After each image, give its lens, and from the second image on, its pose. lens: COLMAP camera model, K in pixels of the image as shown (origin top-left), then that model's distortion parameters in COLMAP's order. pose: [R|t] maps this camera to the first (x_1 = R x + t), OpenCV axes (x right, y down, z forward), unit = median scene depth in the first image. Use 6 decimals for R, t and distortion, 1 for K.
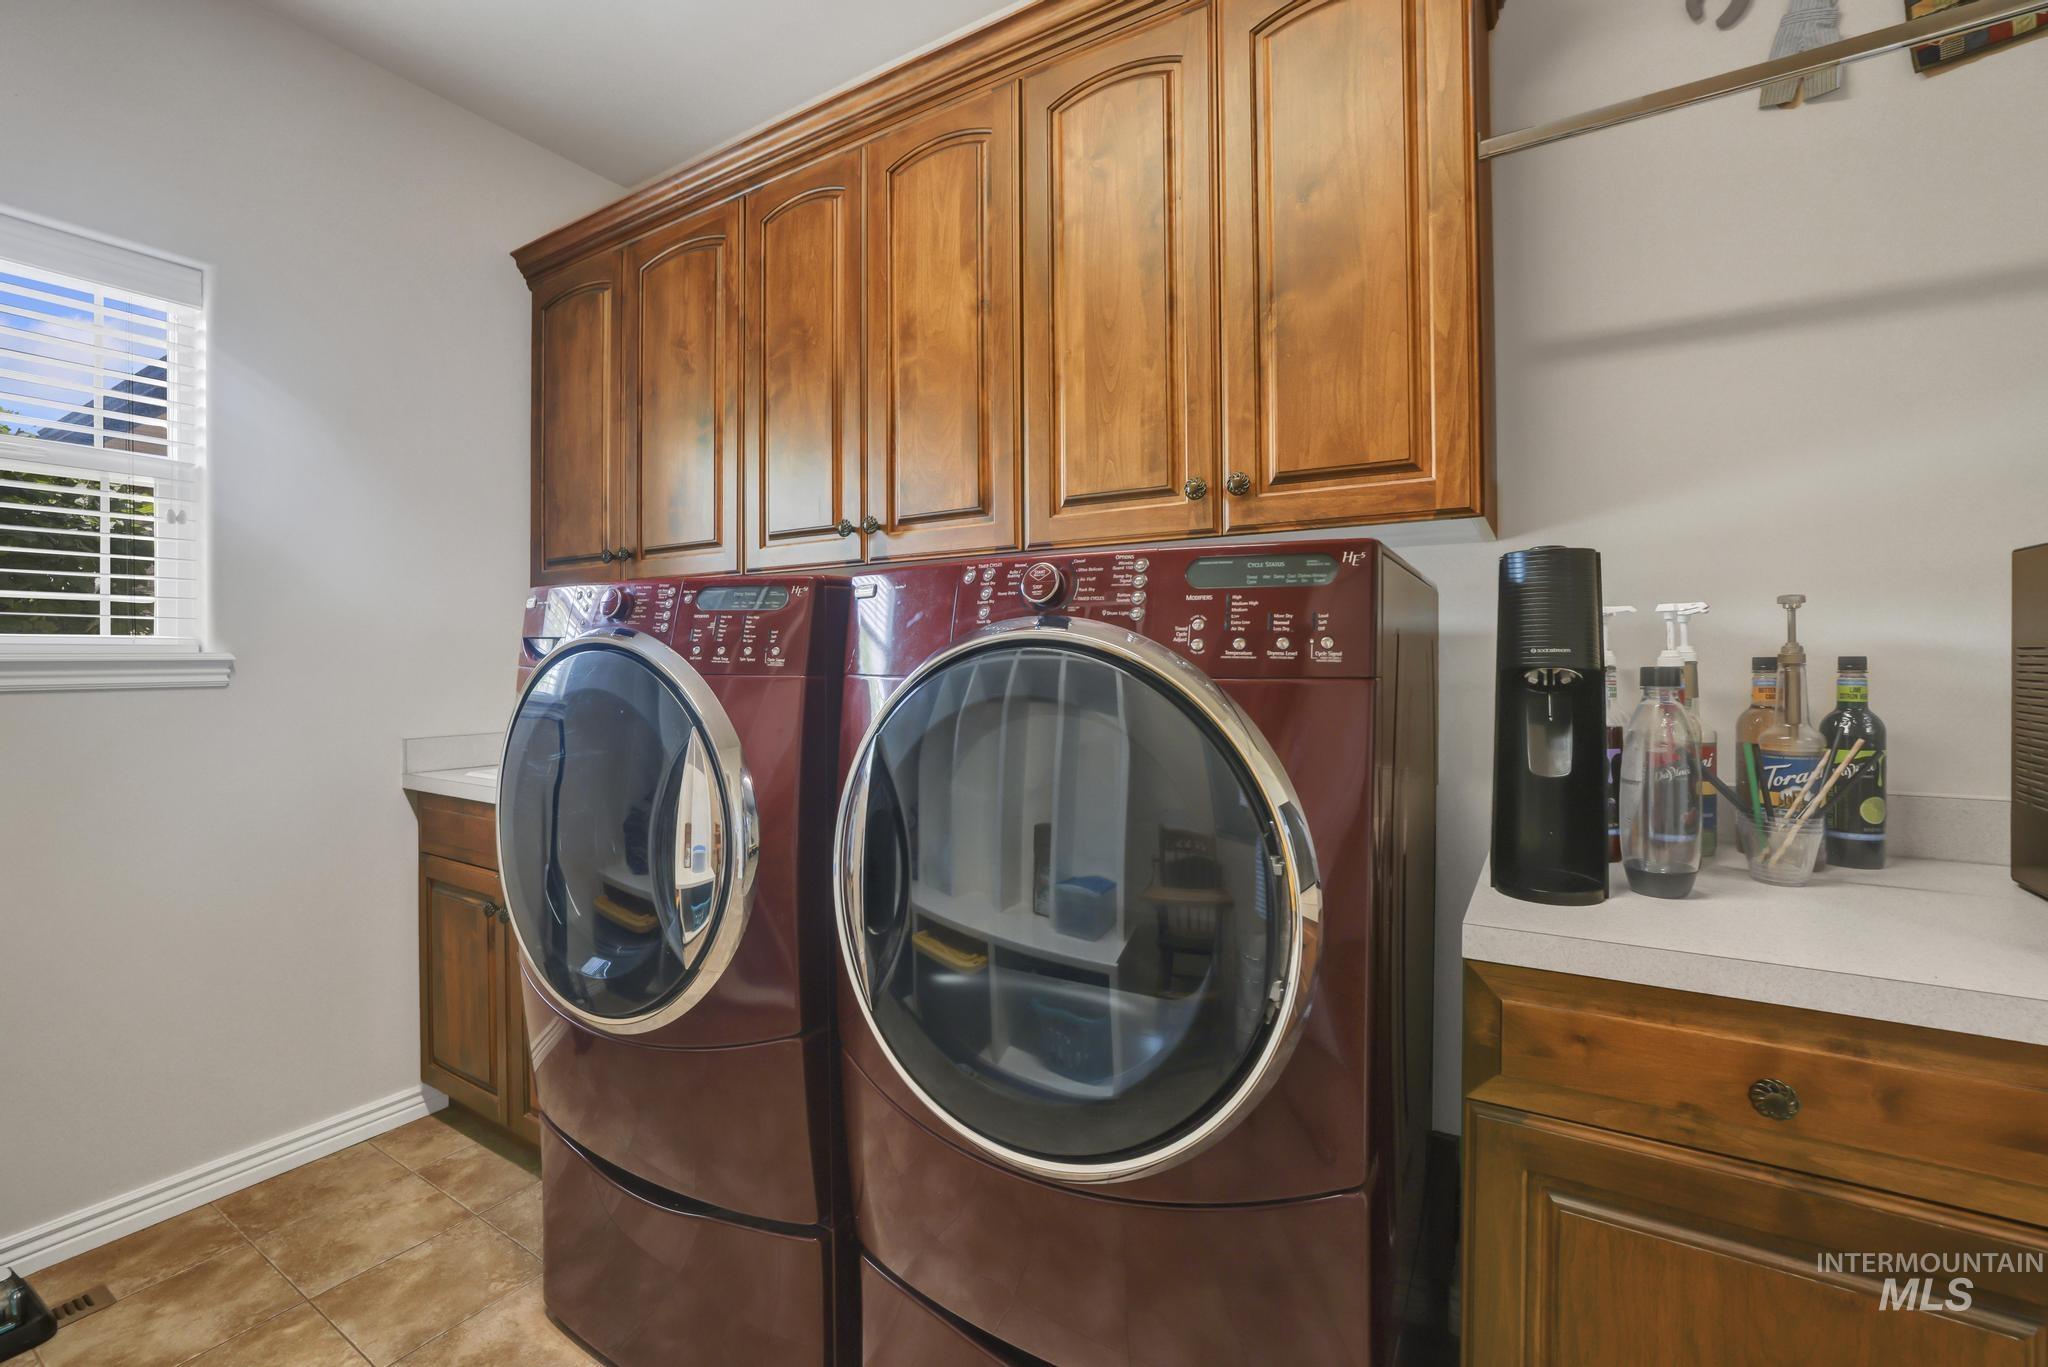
lens RADIAL K [[858.5, 0, 1037.5], [0, 858.5, 666.7], [0, 0, 1]] dist [-0.032000, 0.006618]
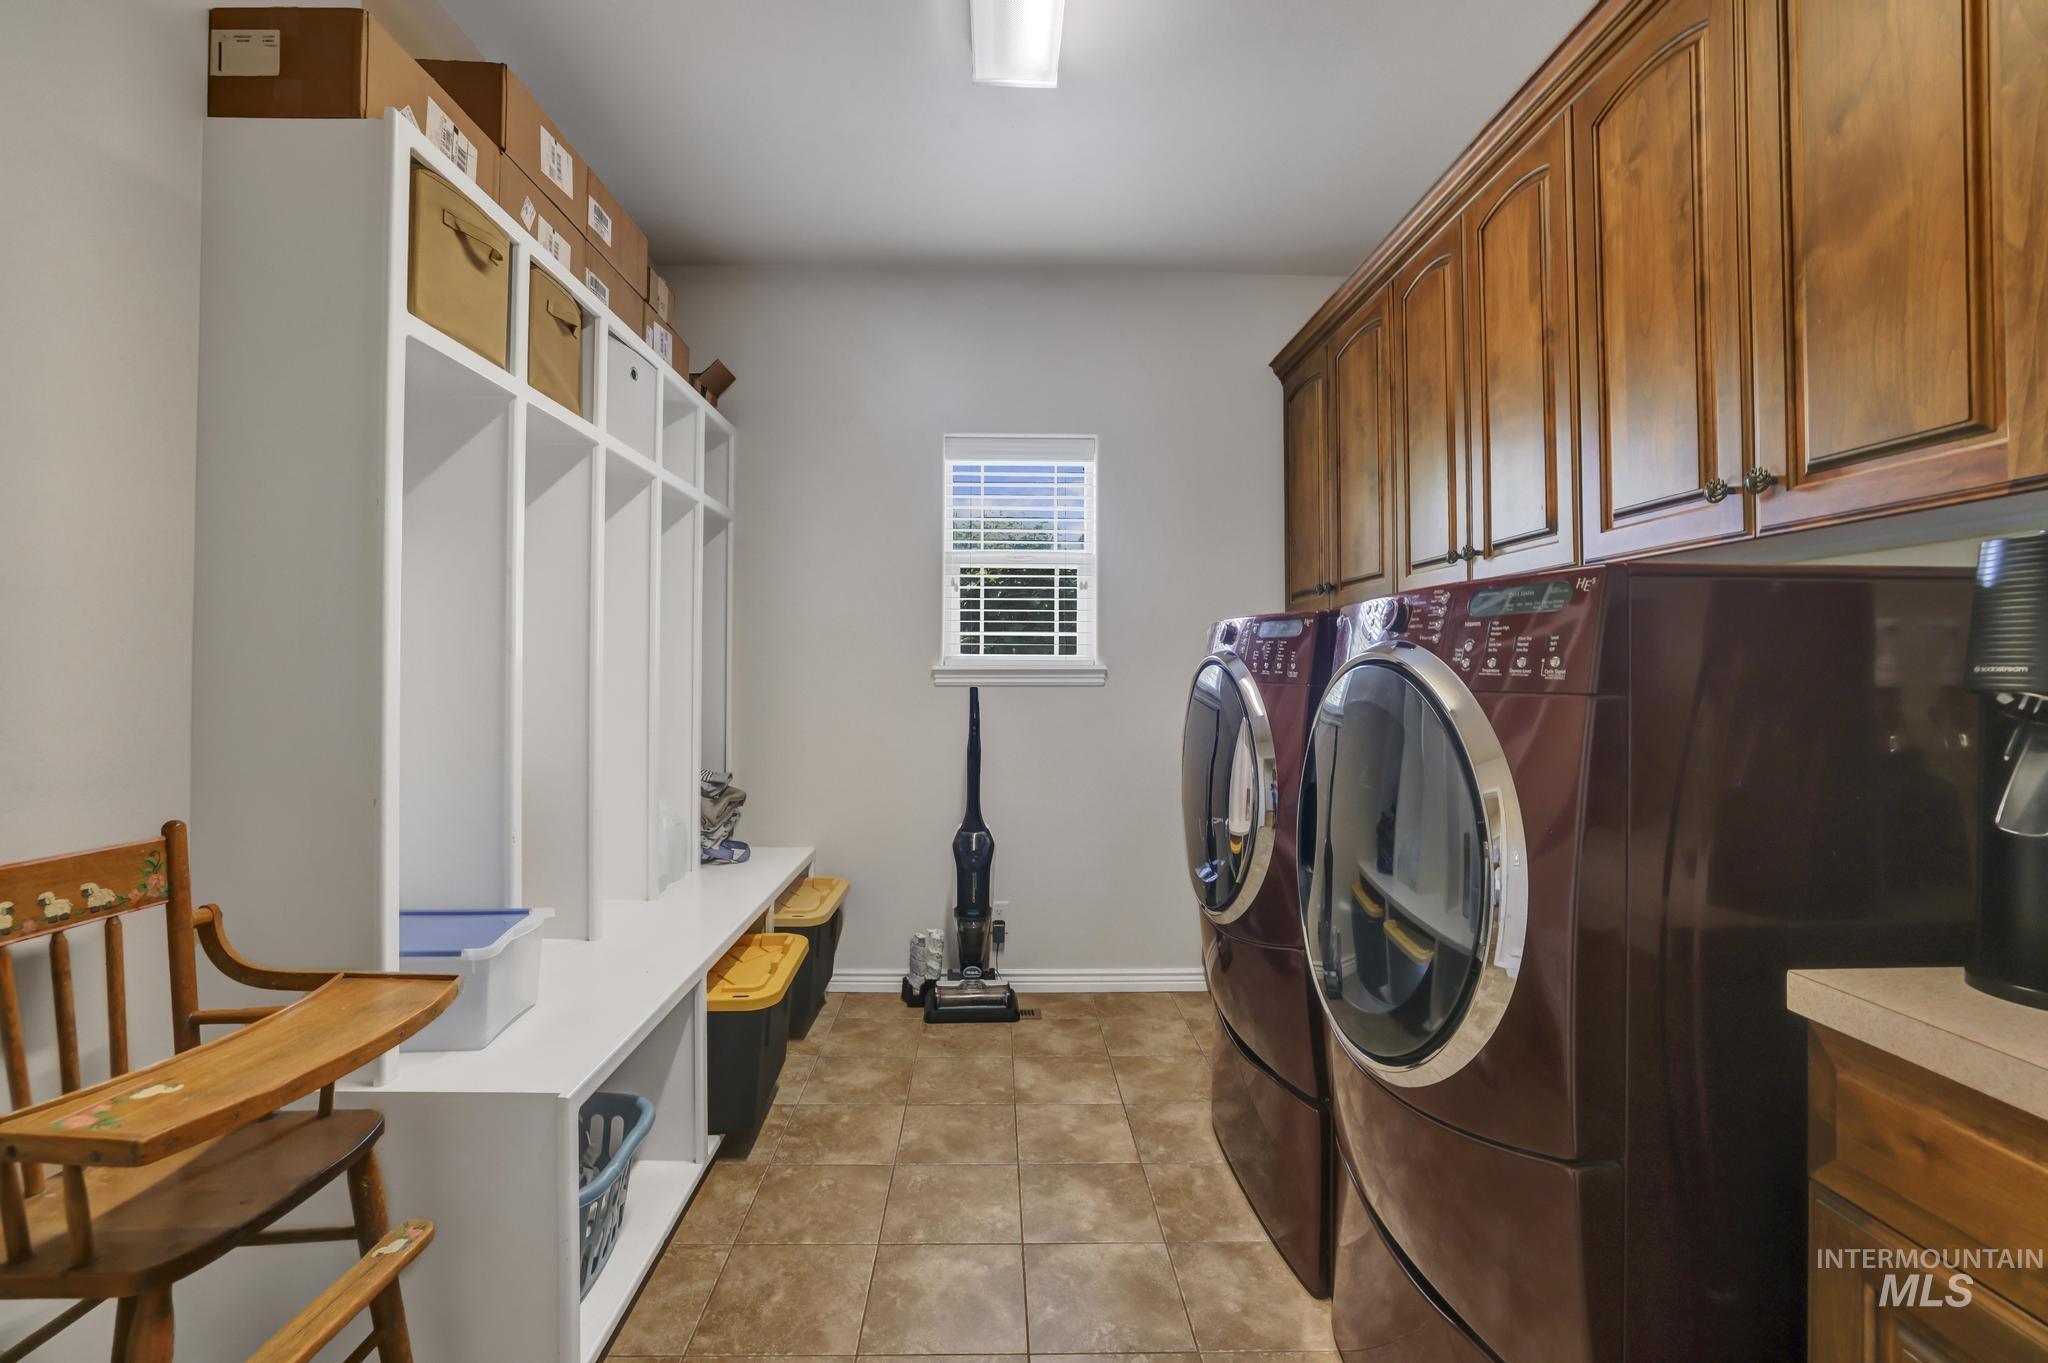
lens RADIAL K [[858.5, 0, 1017.9], [0, 858.5, 663.9], [0, 0, 1]] dist [-0.032000, 0.006618]
pose [[0.549415, 0.000935, -0.835549, 0.435586], [-0.013998, 0.999869, -0.008085, -0.003287], [0.835432, 0.016138, 0.549356, -0.096535]]
